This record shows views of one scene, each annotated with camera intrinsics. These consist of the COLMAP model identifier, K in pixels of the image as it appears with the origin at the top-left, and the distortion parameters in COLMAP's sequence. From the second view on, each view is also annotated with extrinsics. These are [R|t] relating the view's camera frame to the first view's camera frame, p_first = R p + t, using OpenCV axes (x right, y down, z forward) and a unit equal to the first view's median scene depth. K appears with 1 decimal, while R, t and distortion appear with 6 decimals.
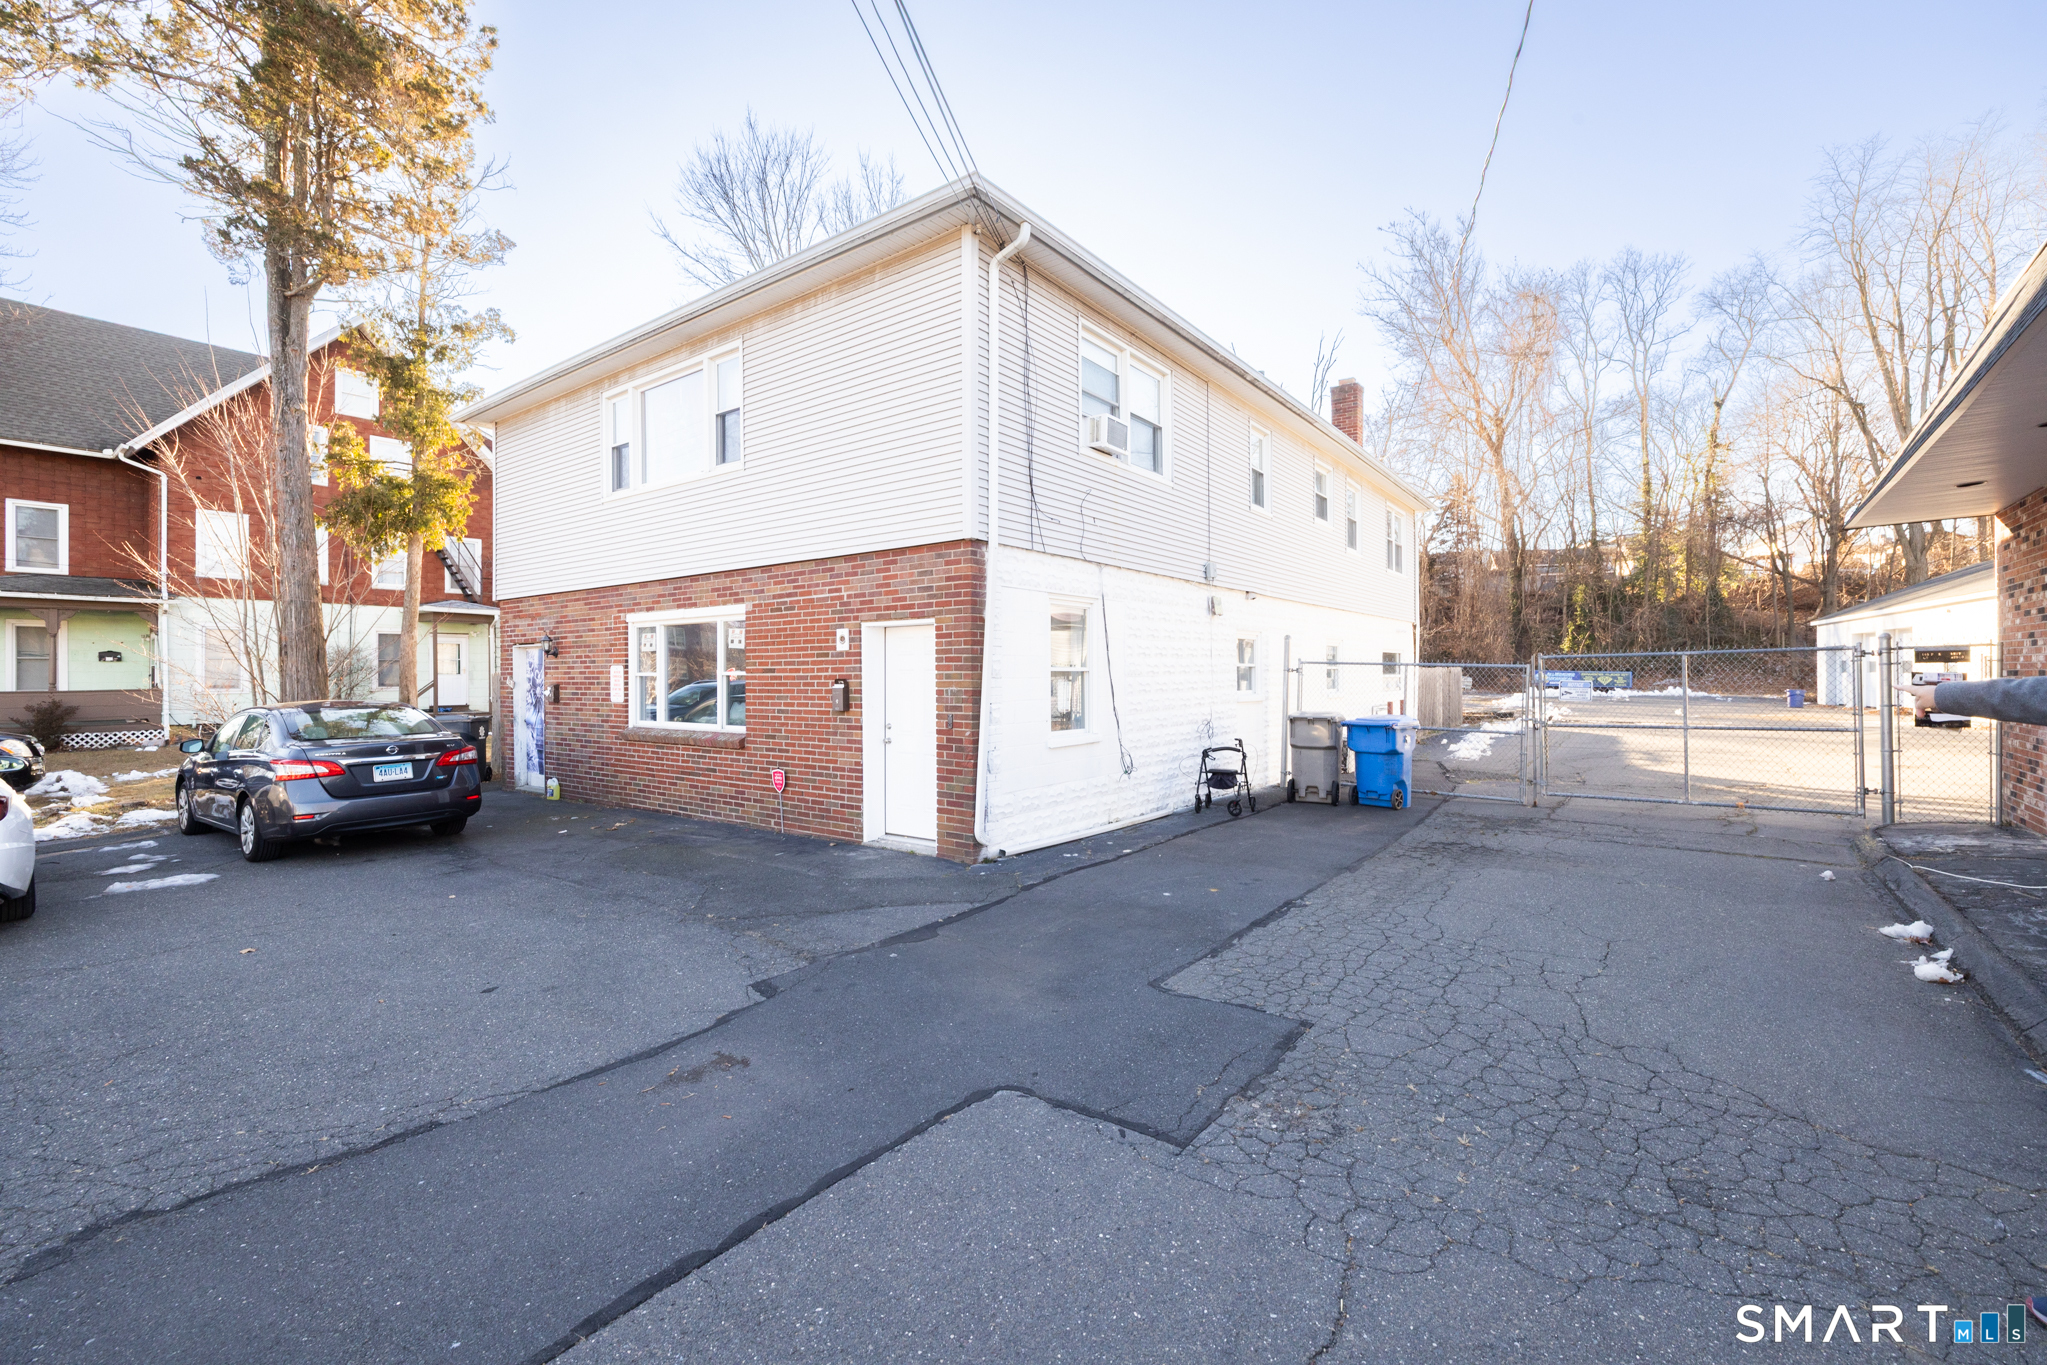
lens RADIAL K [[854.8, 0, 1023.5], [0, 854.8, 682.5], [0, 0, 1]] dist [-0.002924, -0.000393]
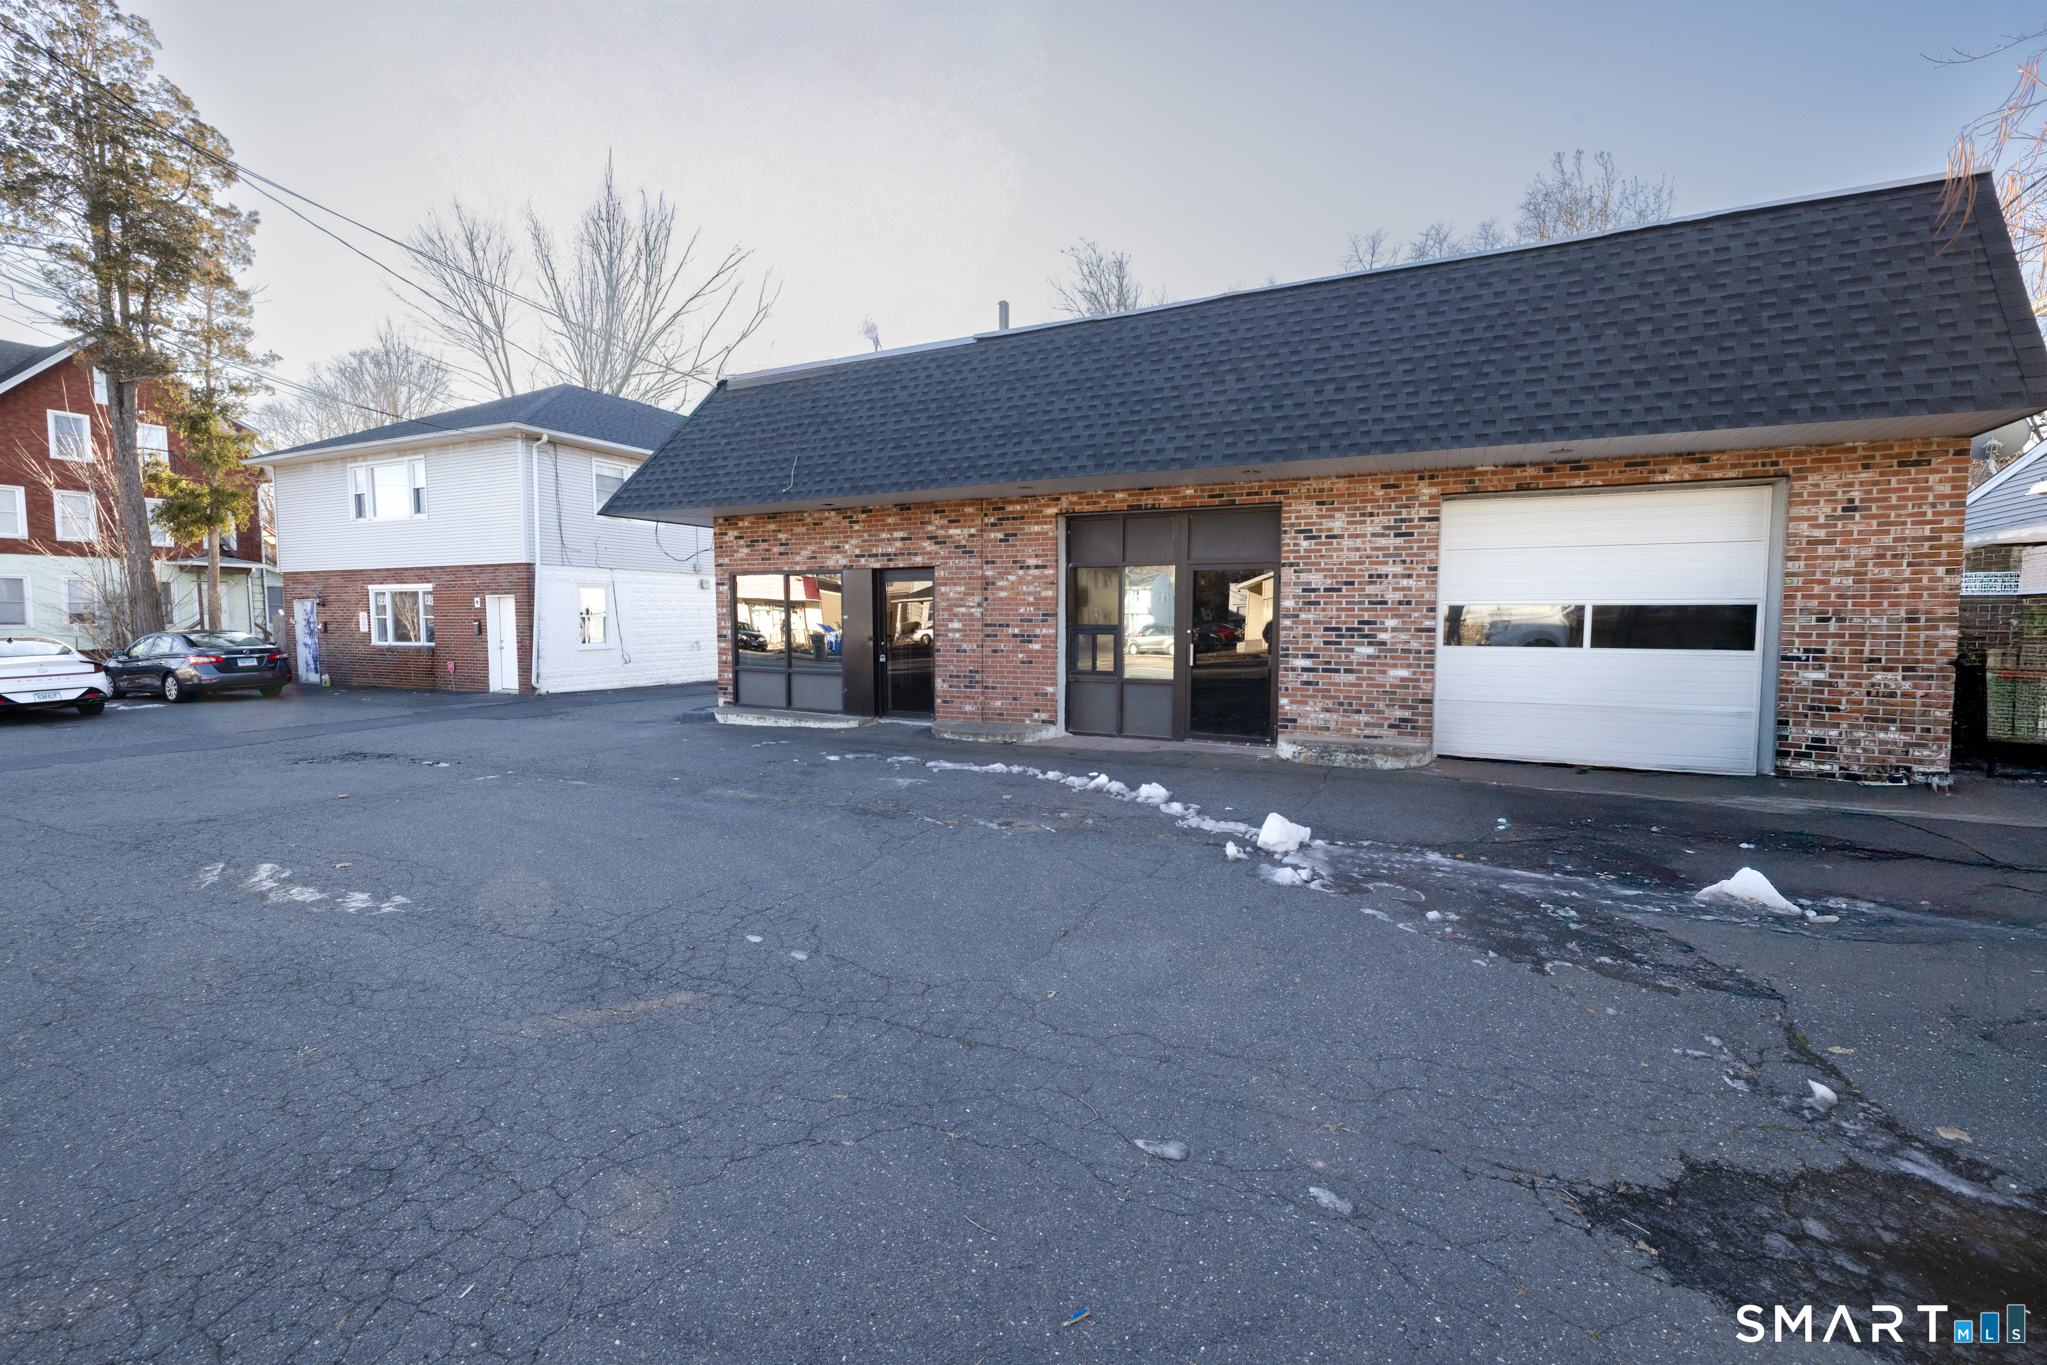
lens RADIAL K [[850.9, 0, 1023.5], [0, 850.9, 682.5], [0, 0, 1]] dist [-0.000355, 0.000191]
pose [[0.977531, -0.010013, 0.210554, 0.626712], [-0.004347, 0.997701, 0.067629, 0.001843], [-0.210747, -0.067024, 0.975240, -1.304568]]
